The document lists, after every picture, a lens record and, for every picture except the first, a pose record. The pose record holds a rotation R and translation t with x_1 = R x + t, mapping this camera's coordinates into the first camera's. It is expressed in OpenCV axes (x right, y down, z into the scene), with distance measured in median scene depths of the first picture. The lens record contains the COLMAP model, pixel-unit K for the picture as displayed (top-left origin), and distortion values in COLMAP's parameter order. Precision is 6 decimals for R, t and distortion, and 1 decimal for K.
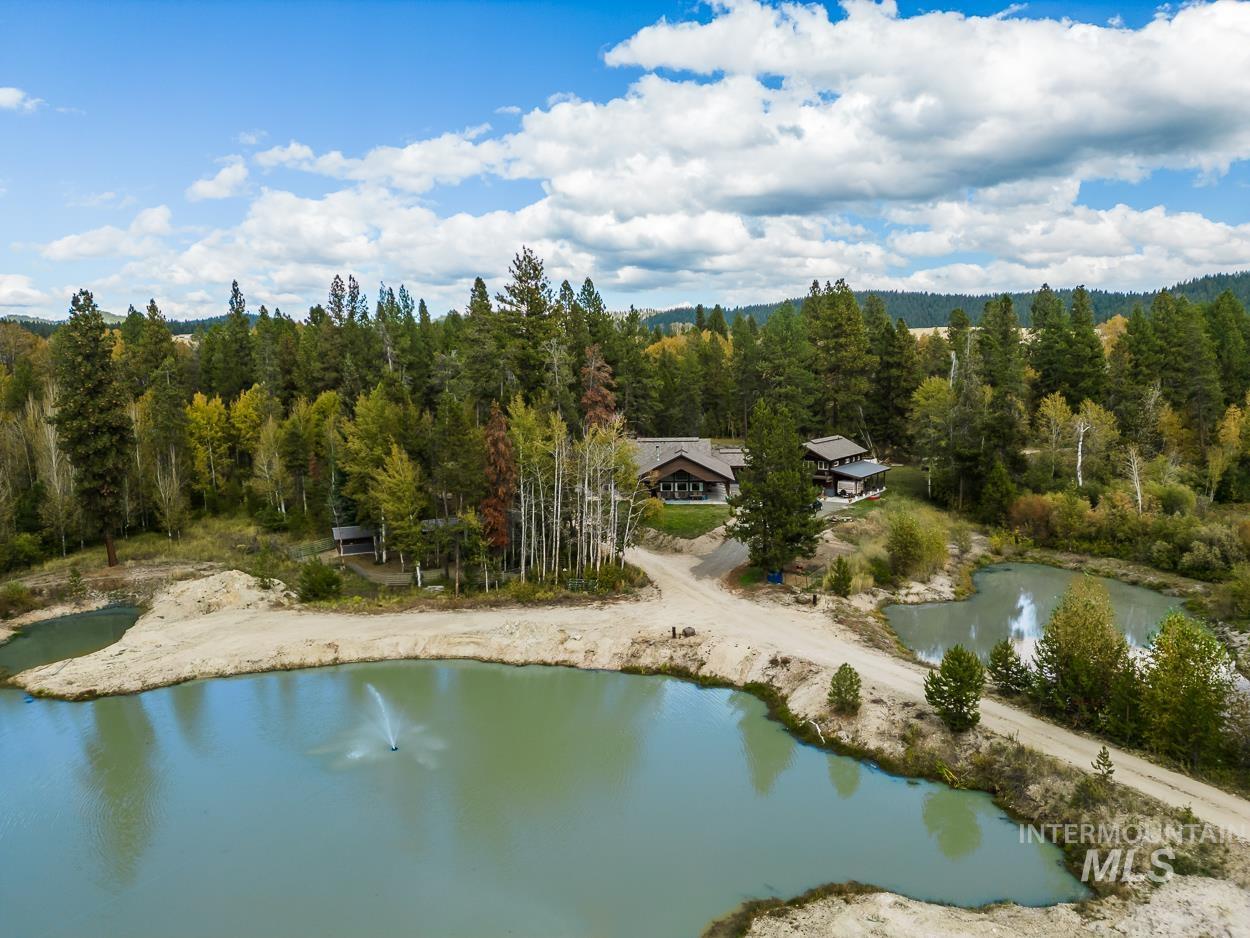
lens RADIAL K [[869.5, 0, 630.5], [0, 869.5, 471.4], [0, 0, 1]] dist [0.098835, -0.102057]
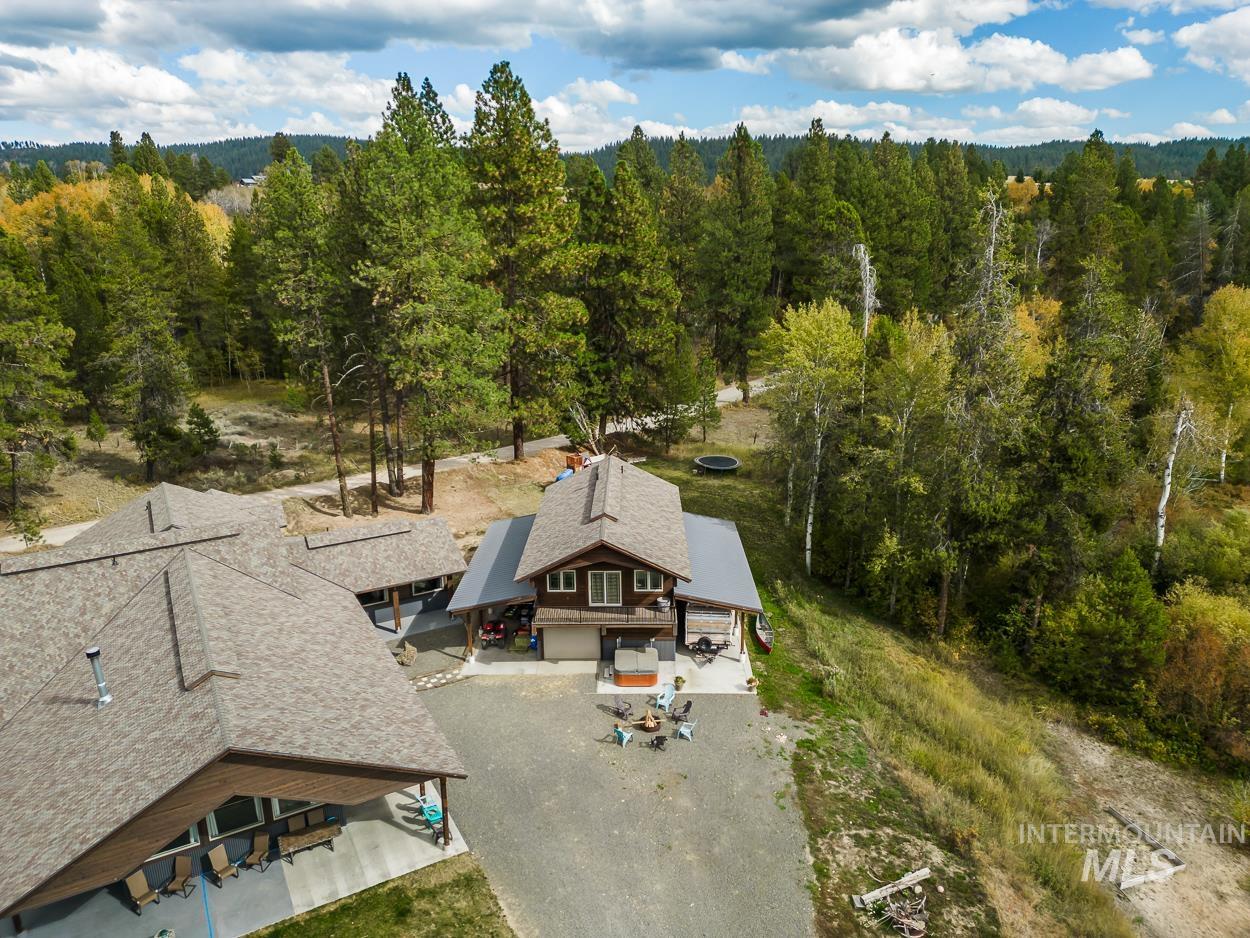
lens RADIAL K [[877.3, 0, 625.0], [0, 877.3, 469.0], [0, 0, 1]] dist [0.104208, -0.106068]
pose [[0.837650, -0.145821, 0.526382, 0.032941], [0.064500, 0.983370, 0.169776, -0.121125], [-0.542385, -0.108261, 0.833125, 0.763715]]
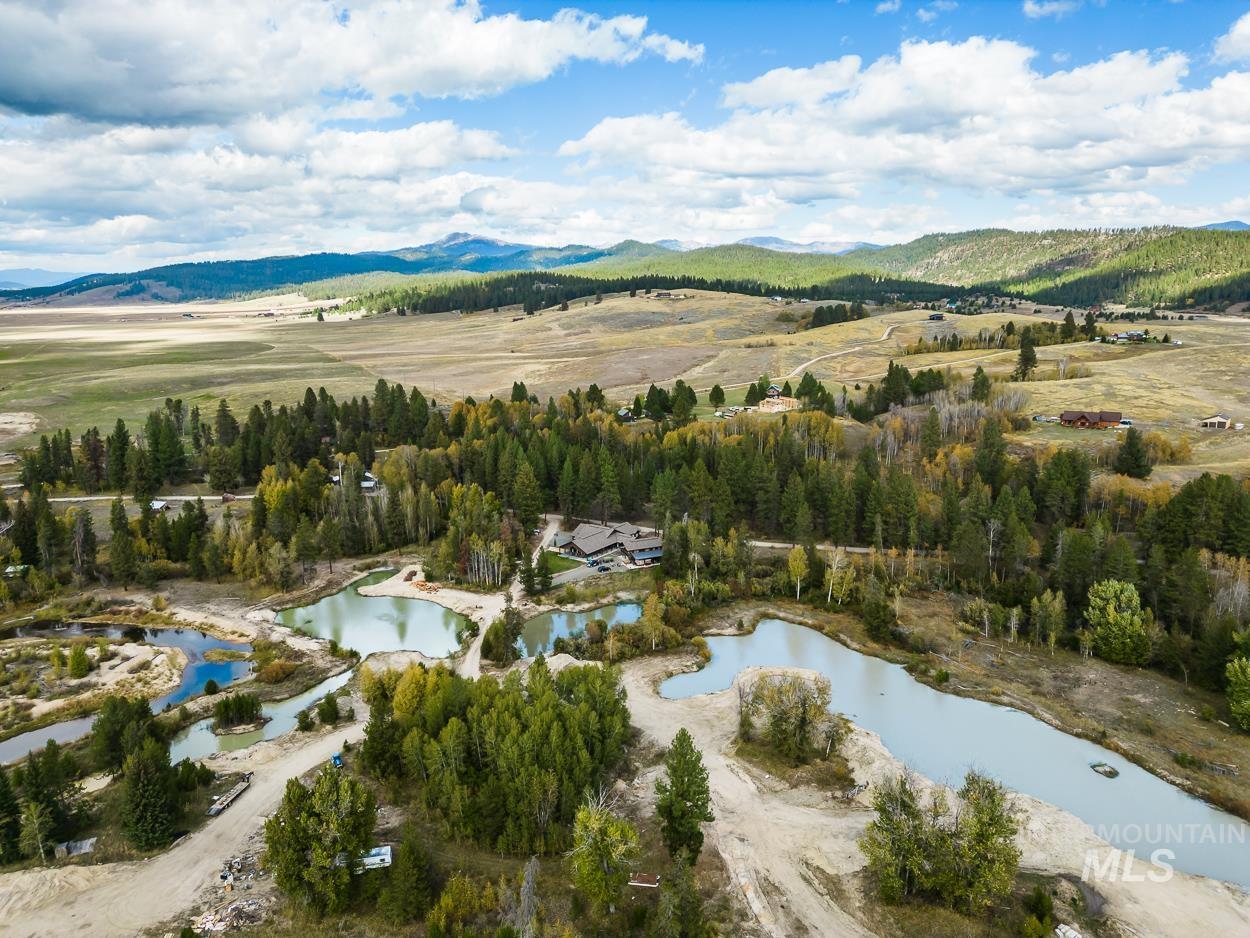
lens RADIAL K [[869.5, 0, 630.5], [0, 869.5, 471.4], [0, 0, 1]] dist [0.098835, -0.102057]
pose [[0.852360, 0.121062, -0.508751, 1.580233], [-0.067762, 0.990202, 0.122099, -0.583352], [0.518547, -0.069599, 0.852212, -1.215629]]
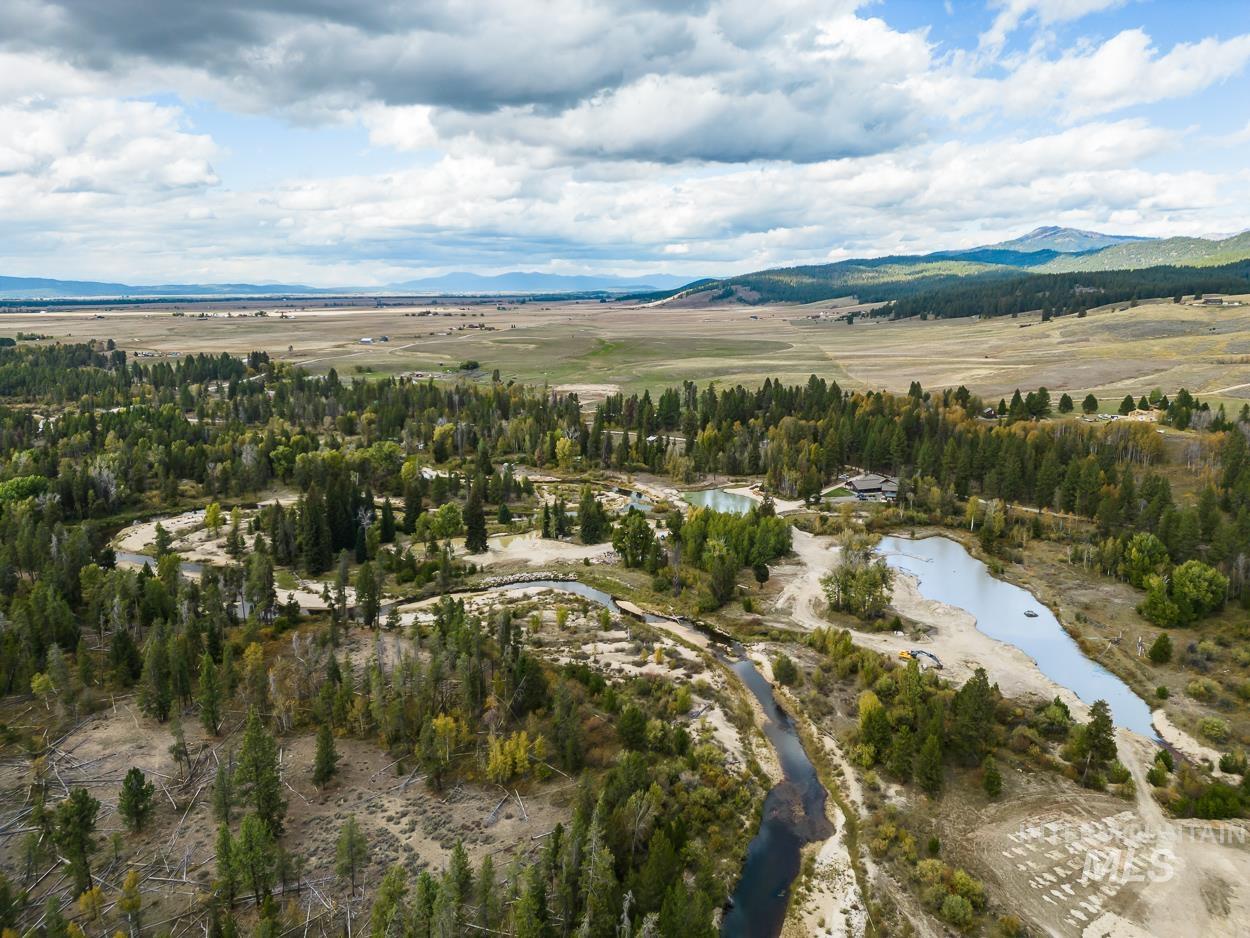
lens RADIAL K [[869.5, 0, 630.5], [0, 869.5, 471.4], [0, 0, 1]] dist [0.098835, -0.102057]
pose [[0.392279, 0.203974, -0.896946, 3.502974], [-0.104158, 0.978682, 0.177009, -0.716764], [0.913930, 0.023987, 0.405162, -1.744307]]
